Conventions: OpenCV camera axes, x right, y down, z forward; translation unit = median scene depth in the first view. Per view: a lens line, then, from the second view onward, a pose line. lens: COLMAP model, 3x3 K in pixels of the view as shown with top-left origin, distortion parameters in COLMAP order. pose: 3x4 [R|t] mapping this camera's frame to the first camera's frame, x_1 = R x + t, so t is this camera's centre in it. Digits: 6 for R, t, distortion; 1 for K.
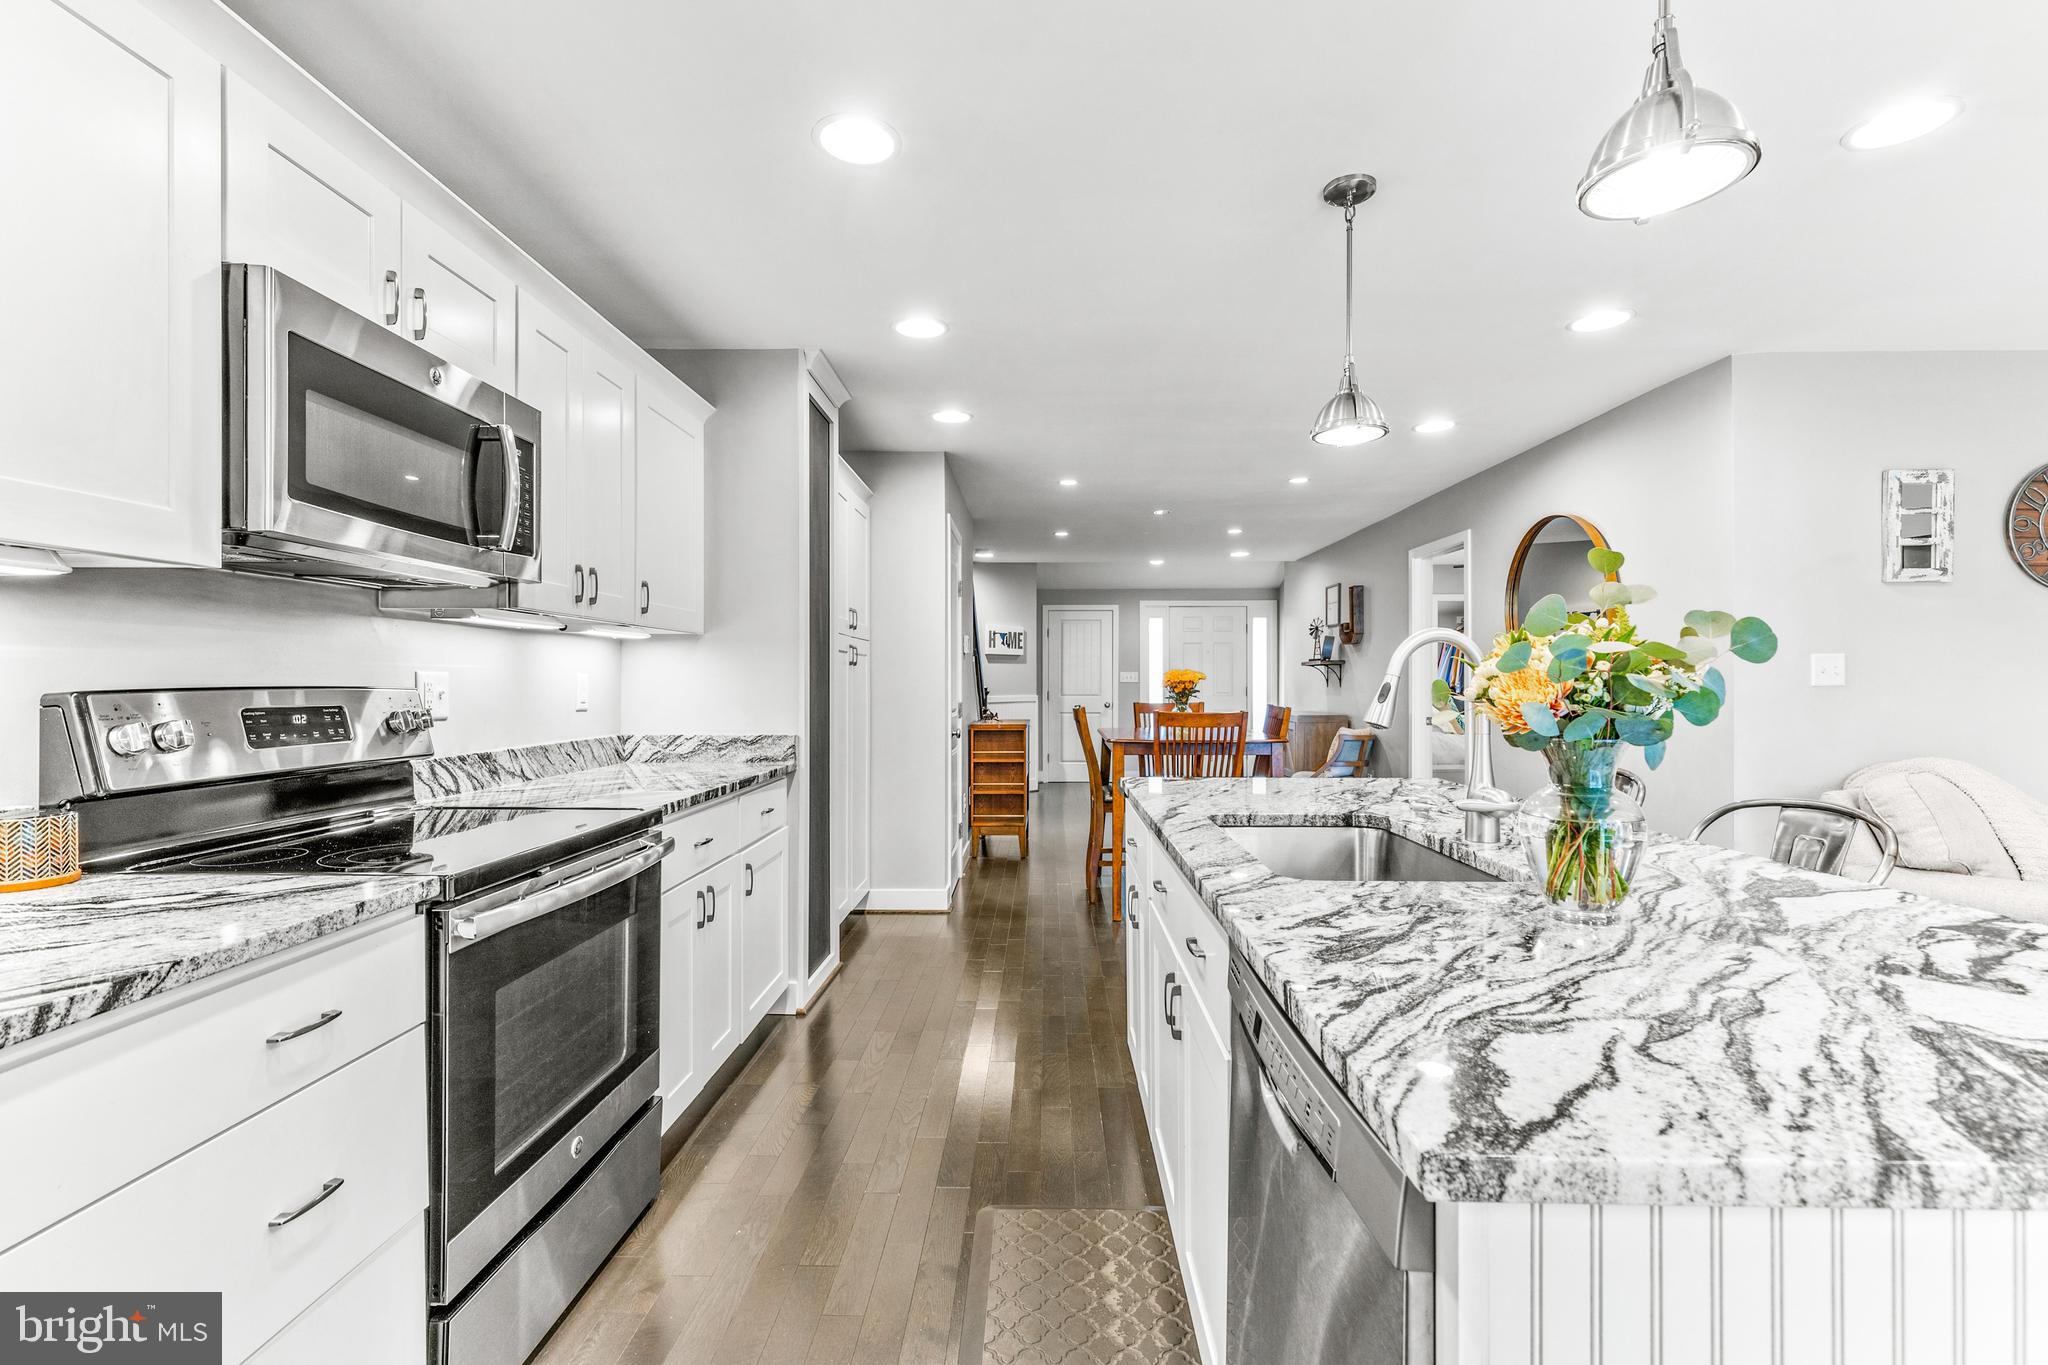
lens RADIAL K [[917.9, 0, 1036.0], [0, 917.9, 686.0], [0, 0, 1]] dist [0.004827, -0.002675]
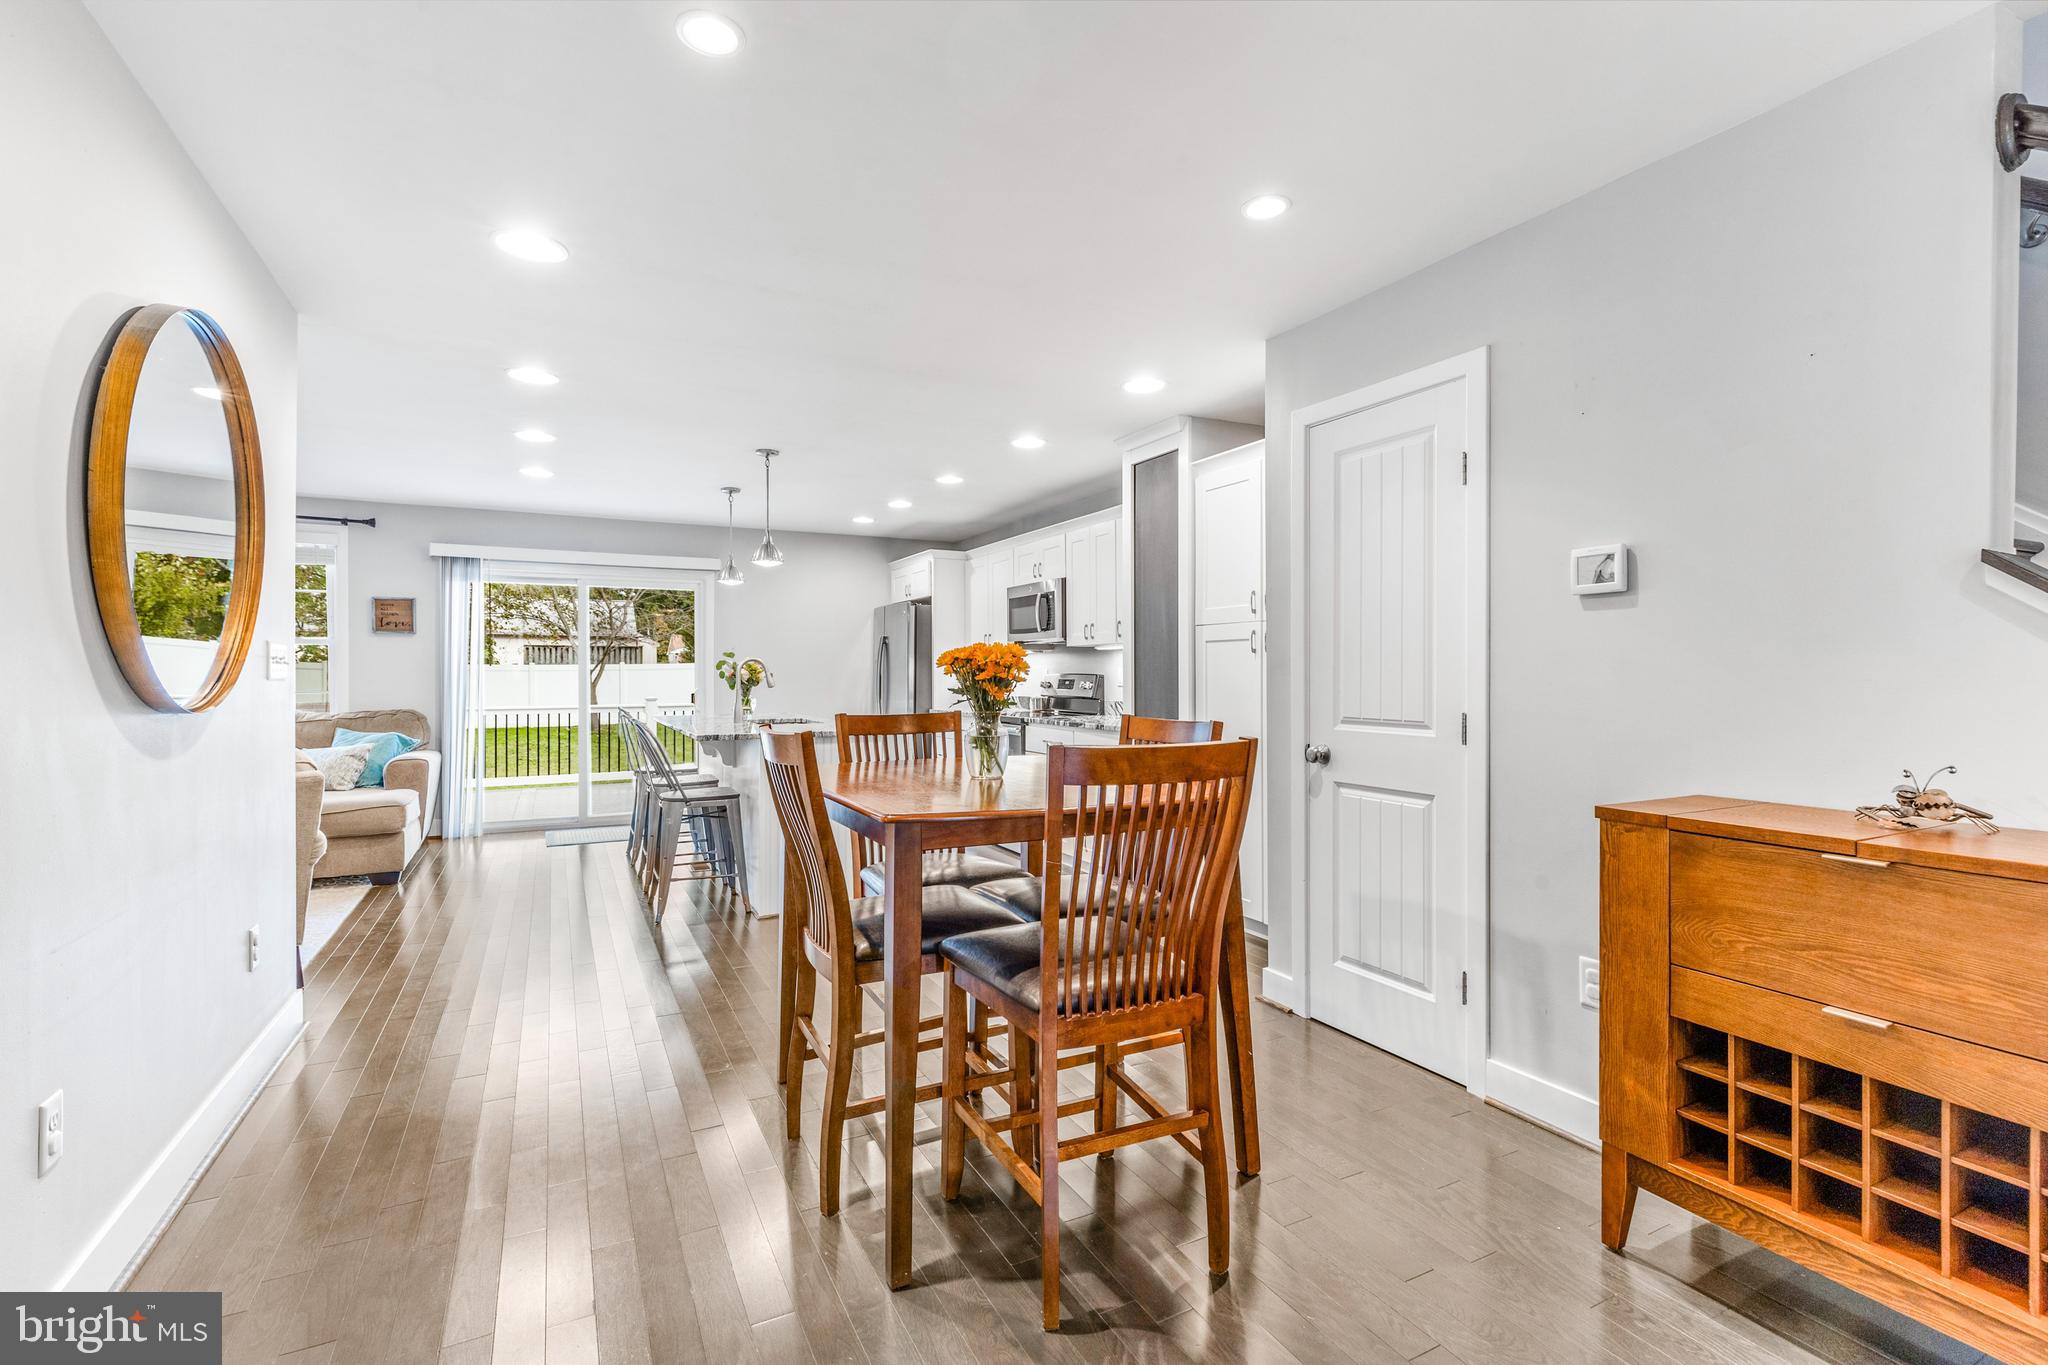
lens RADIAL K [[917.9, 0, 1027.9], [0, 917.9, 683.5], [0, 0, 1]] dist [0.004827, -0.002675]
pose [[-0.880491, 0.008294, -0.473990, 0.784716], [0.001802, 0.999898, 0.014148, -0.009481], [0.474059, 0.011604, -0.880417, 3.033117]]
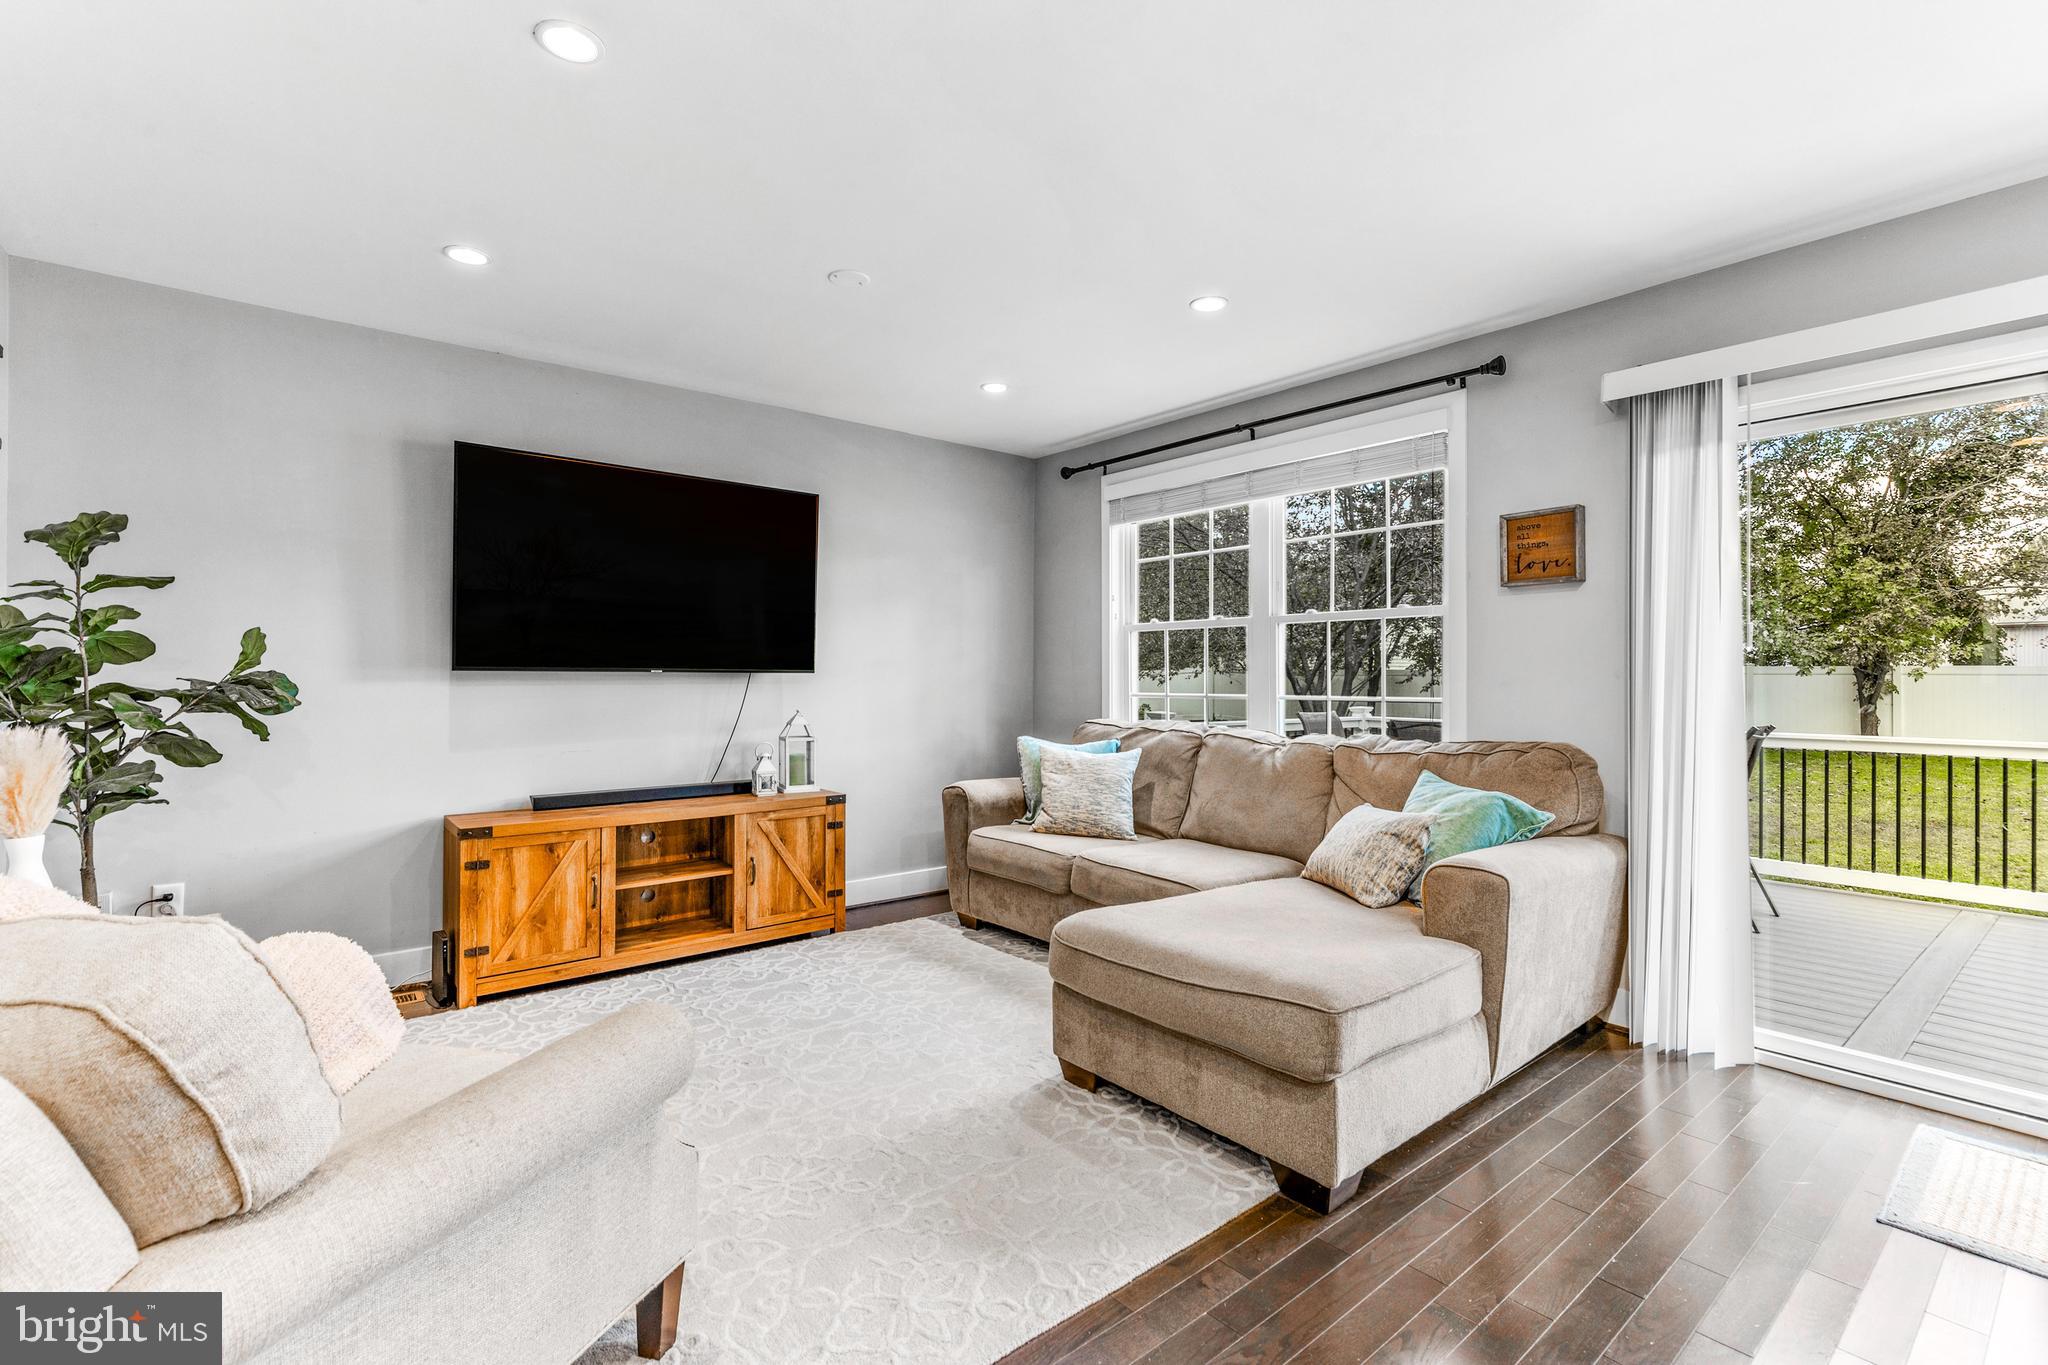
lens RADIAL K [[917.9, 0, 1028.5], [0, 917.9, 677.2], [0, 0, 1]] dist [0.004827, -0.002675]
pose [[-0.648223, 0.002265, 0.761447, 0.617783], [0.001098, 0.999997, -0.002040, 0.012562], [-0.761450, -0.000486, -0.648224, 1.171144]]
